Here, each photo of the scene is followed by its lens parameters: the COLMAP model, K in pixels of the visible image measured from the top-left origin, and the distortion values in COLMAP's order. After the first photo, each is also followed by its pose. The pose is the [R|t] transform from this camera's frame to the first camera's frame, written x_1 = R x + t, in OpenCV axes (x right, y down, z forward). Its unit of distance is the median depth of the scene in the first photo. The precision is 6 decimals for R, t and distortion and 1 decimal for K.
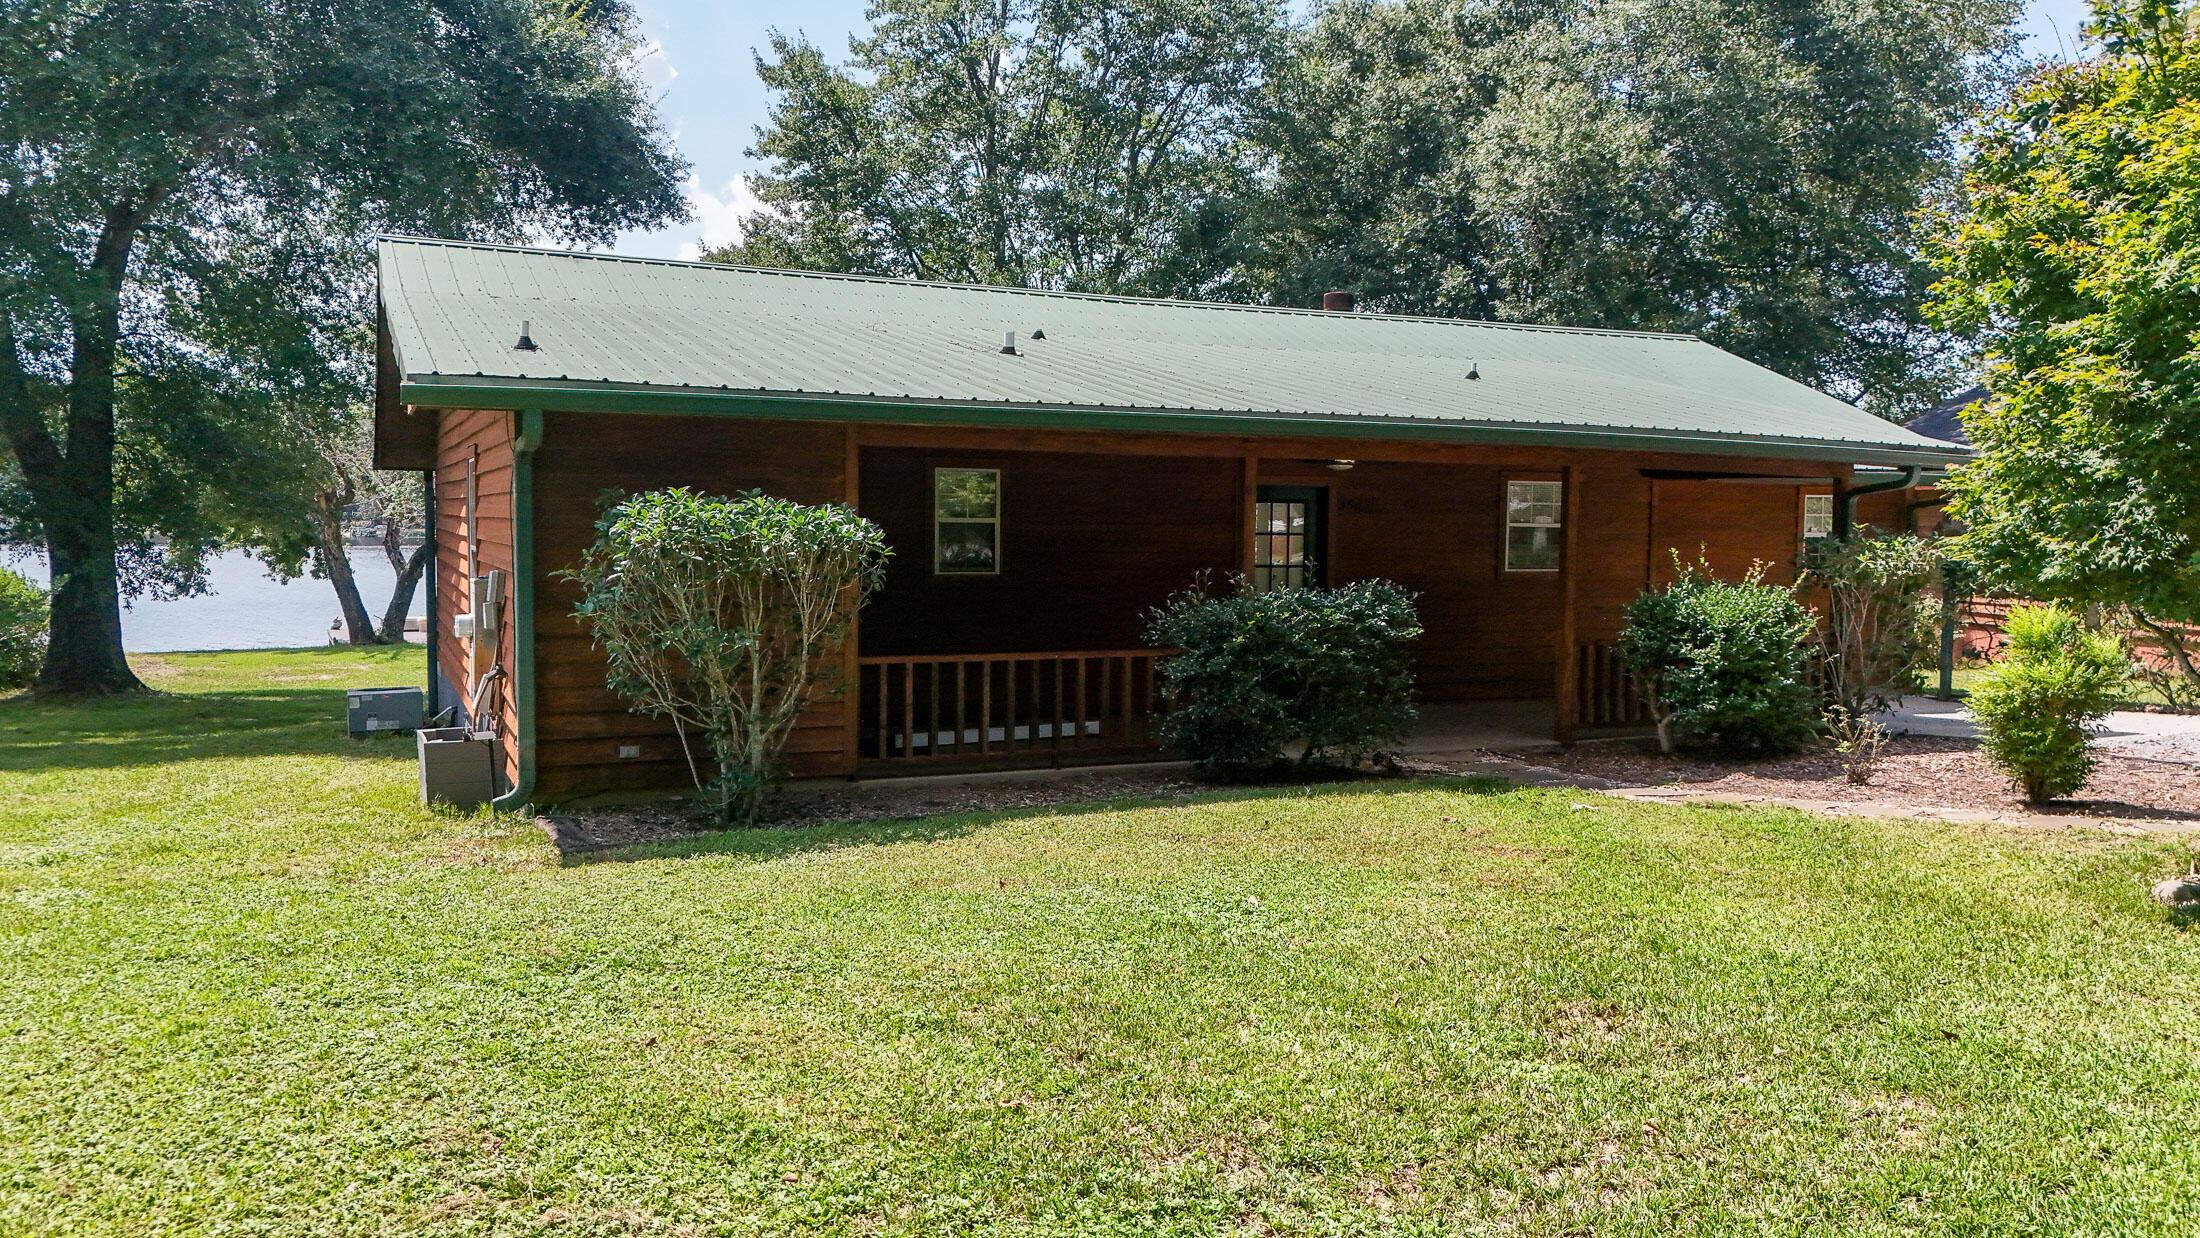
lens RADIAL K [[1559.4, 0, 1100.0], [0, 1559.4, 619.0], [0, 0, 1]] dist [0.077485, -0.001516]
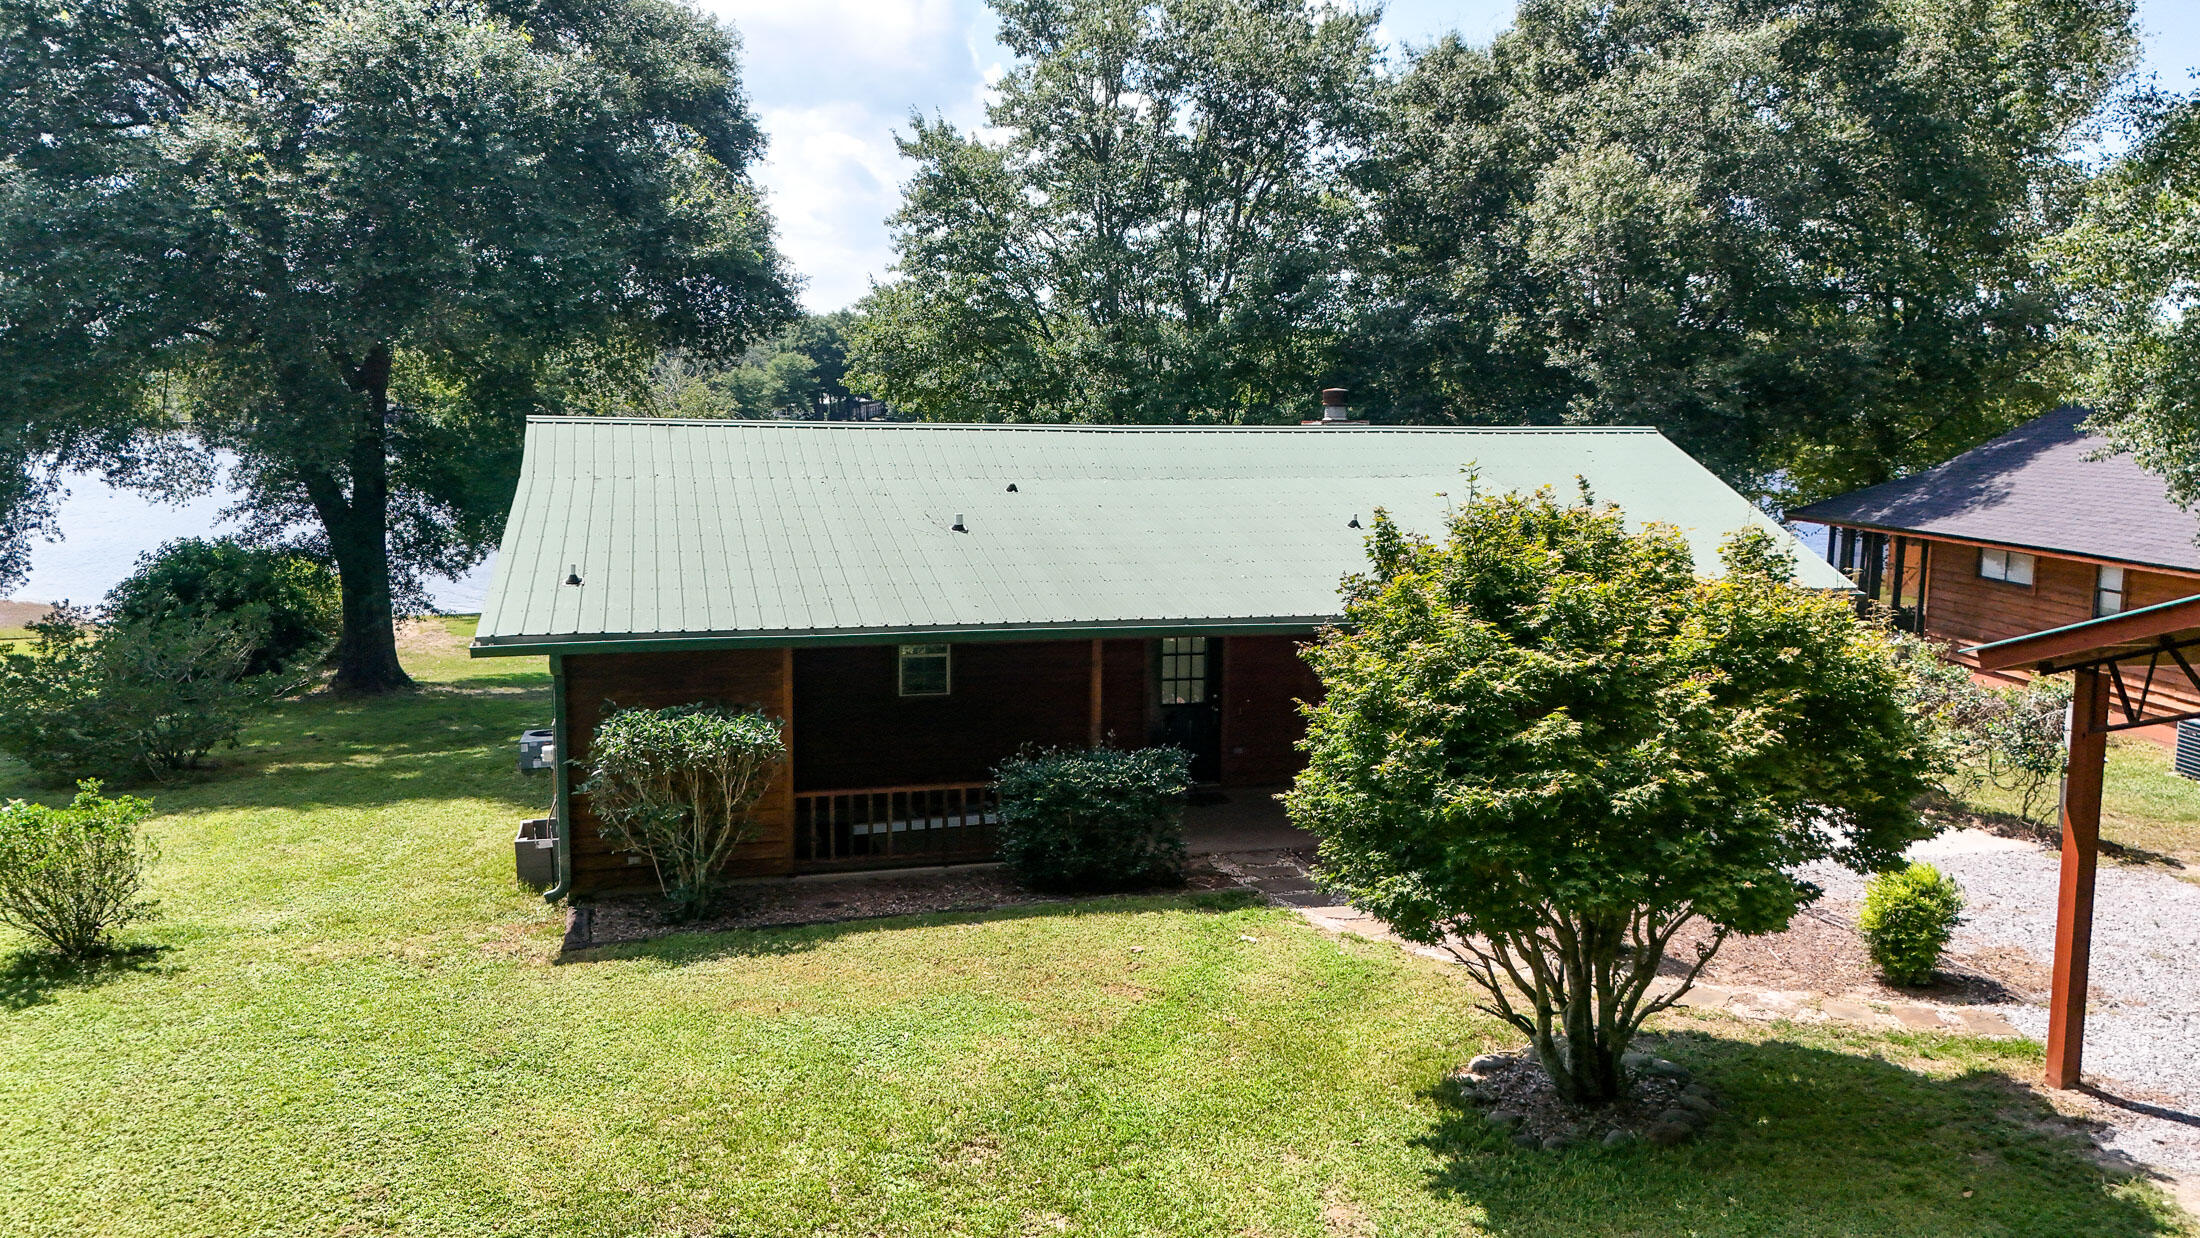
lens RADIAL K [[1532.6, 0, 1100.0], [0, 1532.6, 619.0], [0, 0, 1]] dist [0.134527, 0.000118]
pose [[0.986419, 0.023302, -0.162587, 0.130716], [-0.012063, 0.997490, 0.069772, -0.088705], [0.163805, -0.066863, 0.984224, -0.129840]]
